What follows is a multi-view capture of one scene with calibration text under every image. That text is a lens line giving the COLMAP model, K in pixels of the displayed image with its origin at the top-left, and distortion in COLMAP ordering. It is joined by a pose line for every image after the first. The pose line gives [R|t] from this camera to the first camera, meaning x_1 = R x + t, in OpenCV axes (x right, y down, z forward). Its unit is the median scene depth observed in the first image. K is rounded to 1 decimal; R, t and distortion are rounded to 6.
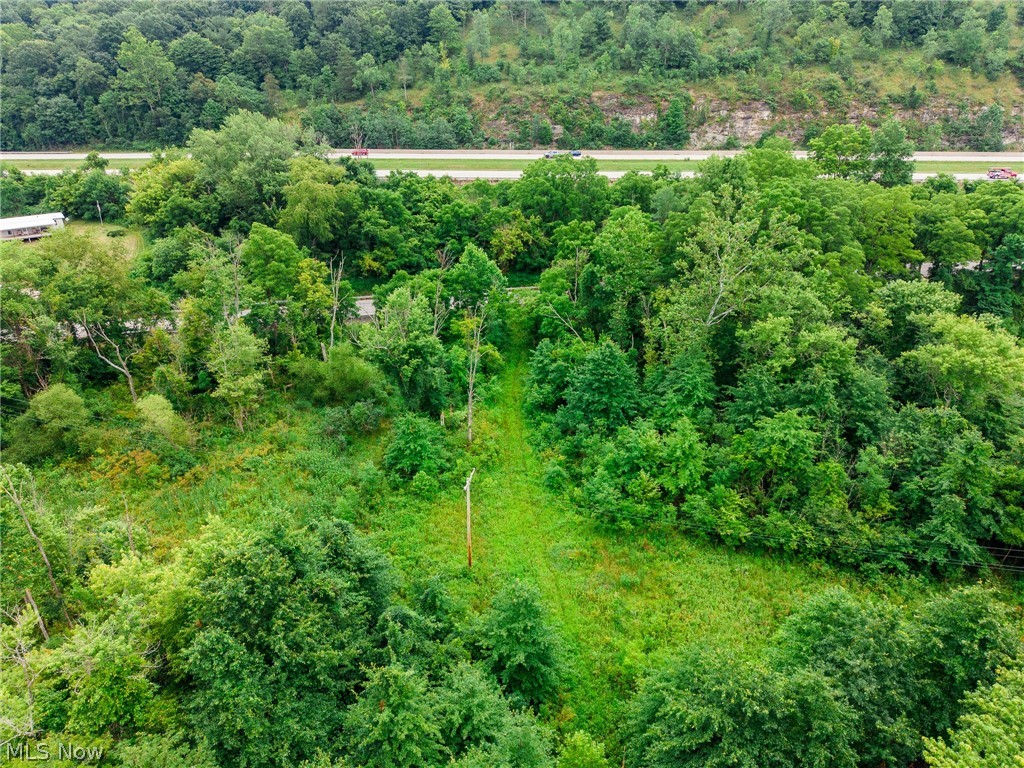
lens RADIAL K [[685.7, 0, 511.6], [0, 685.7, 385.0], [0, 0, 1]] dist [0.028517, -0.022306]
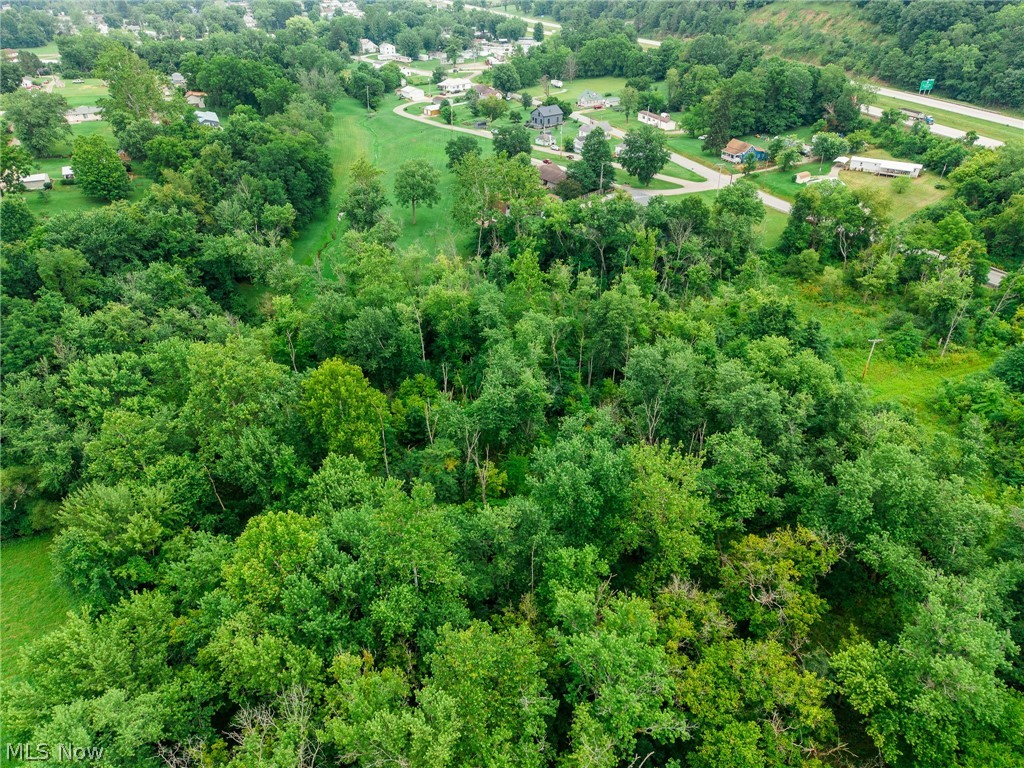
lens RADIAL K [[685.7, 0, 514.3], [0, 685.7, 386.2], [0, 0, 1]] dist [0.028517, -0.022306]
pose [[0.300830, 0.525705, -0.795698, 0.444109], [-0.402805, 0.826313, 0.393643, -0.048399], [0.864436, 0.202091, 0.460337, -0.340571]]
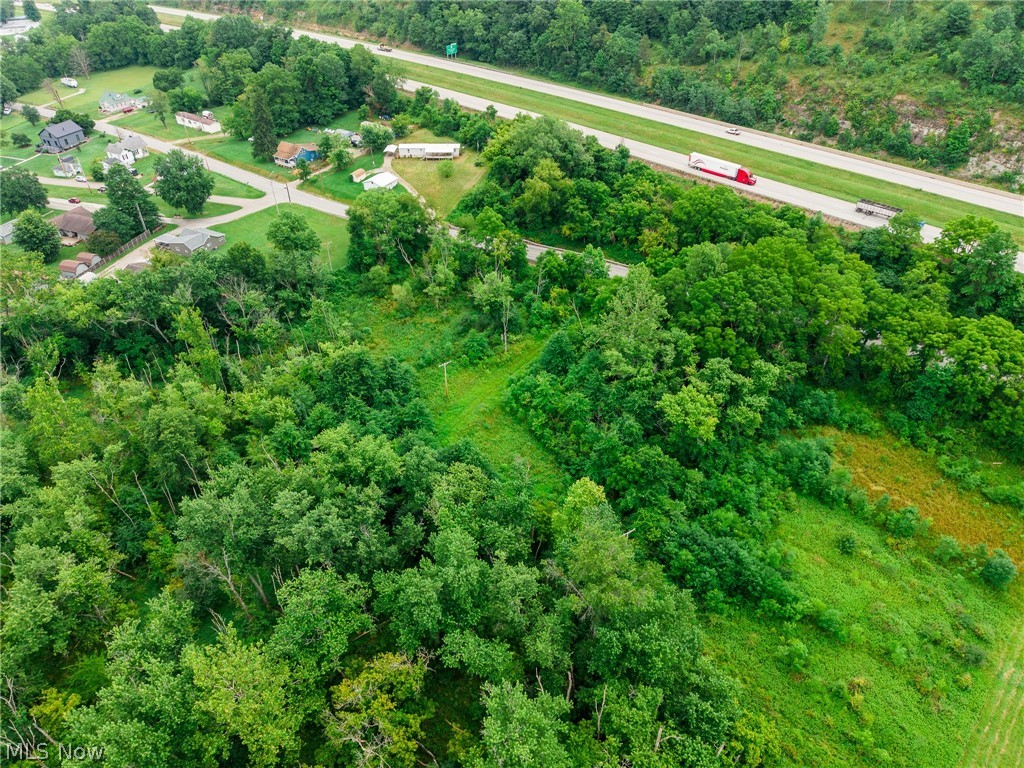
lens RADIAL K [[685.7, 0, 510.6], [0, 685.7, 384.9], [0, 0, 1]] dist [0.028517, -0.022306]
pose [[0.752052, 0.405002, -0.519991, 0.419076], [-0.279254, 0.910418, 0.305214, -0.180684], [0.597021, -0.084328, 0.797781, -0.259510]]
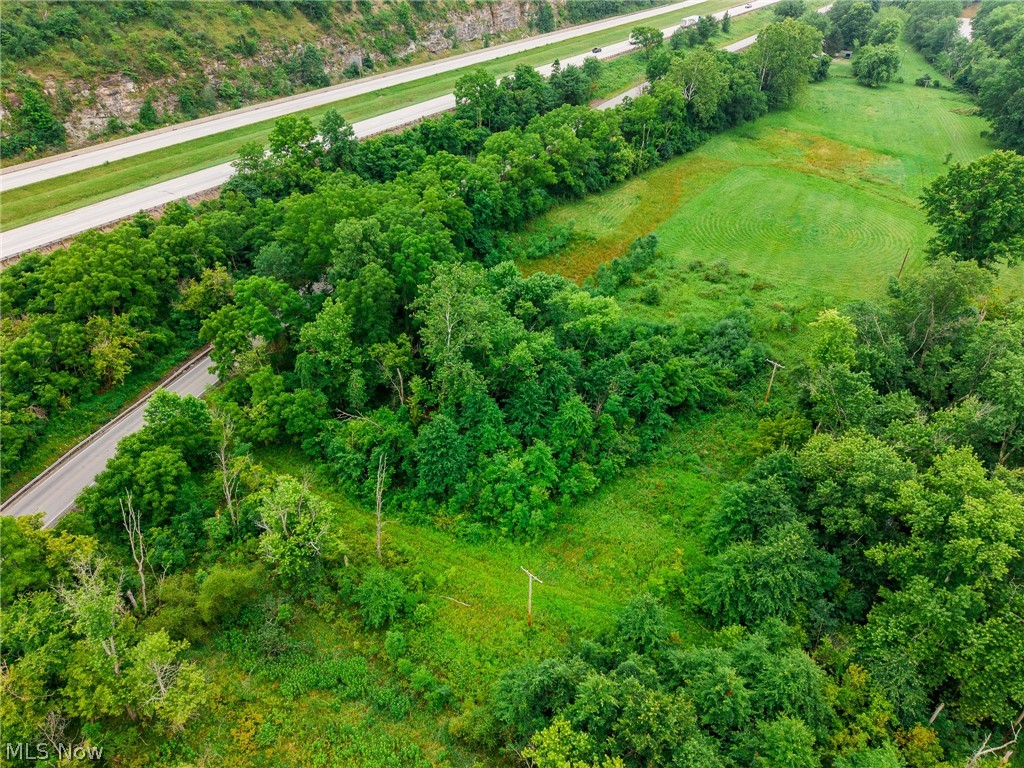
lens RADIAL K [[685.7, 0, 510.8], [0, 685.7, 378.2], [0, 0, 1]] dist [0.028517, -0.022306]
pose [[0.505395, -0.495141, 0.706691, -0.231205], [0.364660, 0.864813, 0.345140, -0.184572], [-0.782048, 0.083270, 0.617630, 0.047926]]
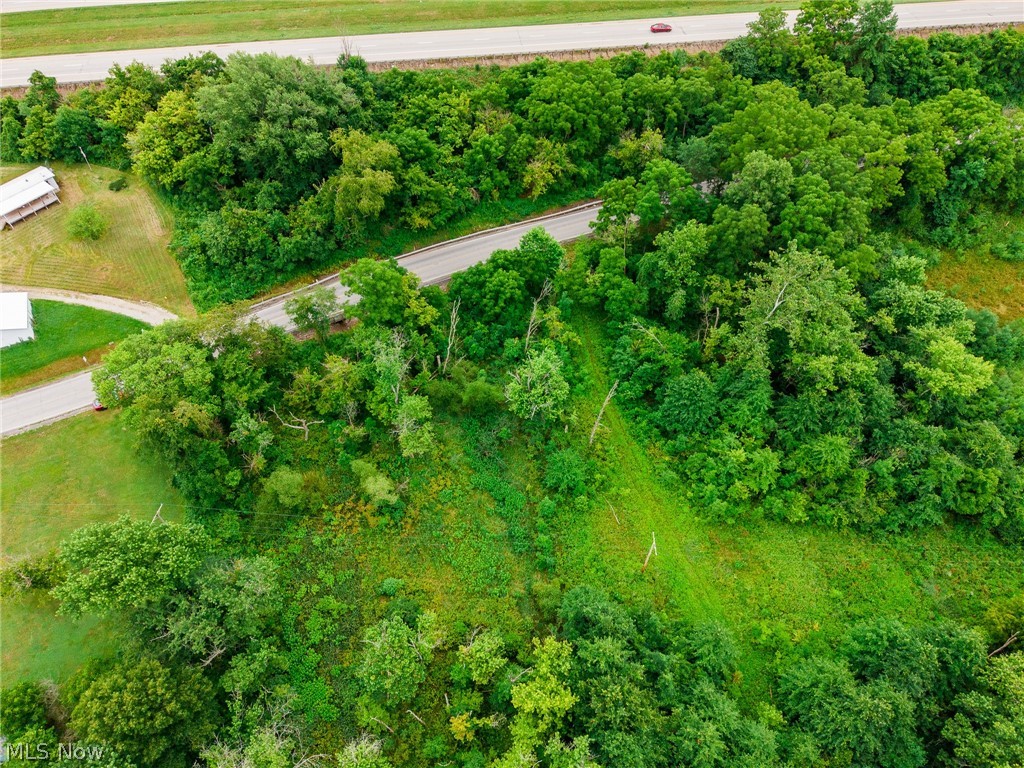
lens RADIAL K [[685.7, 0, 511.7], [0, 685.7, 384.6], [0, 0, 1]] dist [0.028517, -0.022306]
pose [[0.979166, -0.155005, 0.131175, -0.144012], [0.079830, 0.887822, 0.453210, -0.248747], [-0.186710, -0.433296, 0.881700, -0.039847]]
